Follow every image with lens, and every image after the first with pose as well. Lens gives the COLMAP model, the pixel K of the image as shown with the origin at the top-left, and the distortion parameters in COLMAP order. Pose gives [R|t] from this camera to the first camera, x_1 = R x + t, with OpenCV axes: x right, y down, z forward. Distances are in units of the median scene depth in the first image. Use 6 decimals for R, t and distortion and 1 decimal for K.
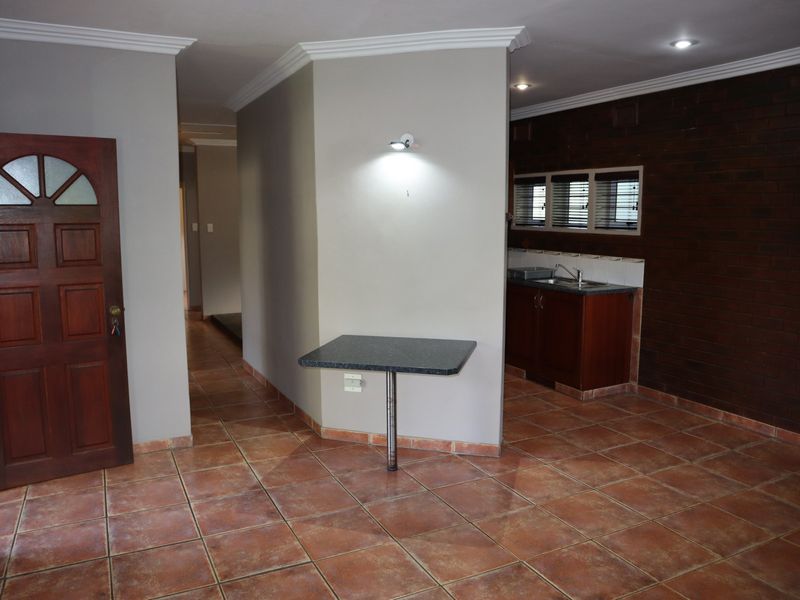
lens RADIAL K [[618.9, 0, 396.2], [0, 618.9, 299.9], [0, 0, 1]] dist [-0.131934, 0.083315]
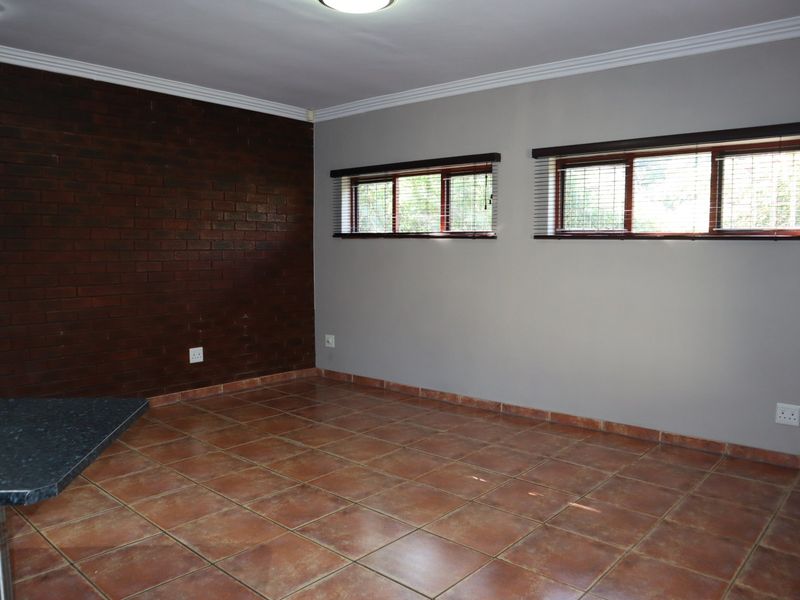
lens RADIAL K [[618.9, 0, 396.2], [0, 618.9, 299.9], [0, 0, 1]] dist [-0.131934, 0.083315]
pose [[-0.366809, -0.084978, 0.926407, -0.502340], [0.120836, 0.983031, 0.138016, -0.049159], [-0.922415, 0.162569, -0.350316, 0.724139]]
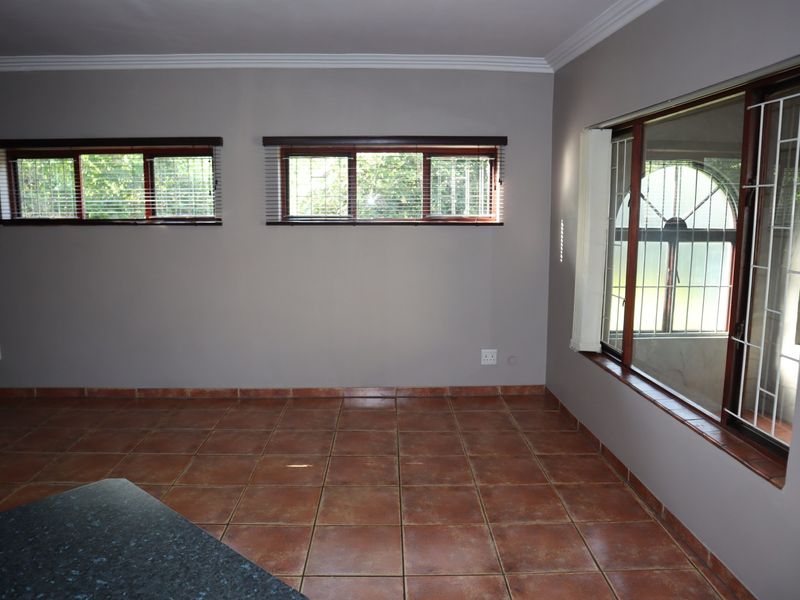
lens RADIAL K [[618.9, 0, 396.2], [0, 618.9, 299.9], [0, 0, 1]] dist [-0.131934, 0.083315]
pose [[-0.901472, -0.070383, 0.427077, -0.274313], [0.053064, 0.961277, 0.270427, -0.134079], [-0.429573, 0.266445, -0.862829, 0.993610]]
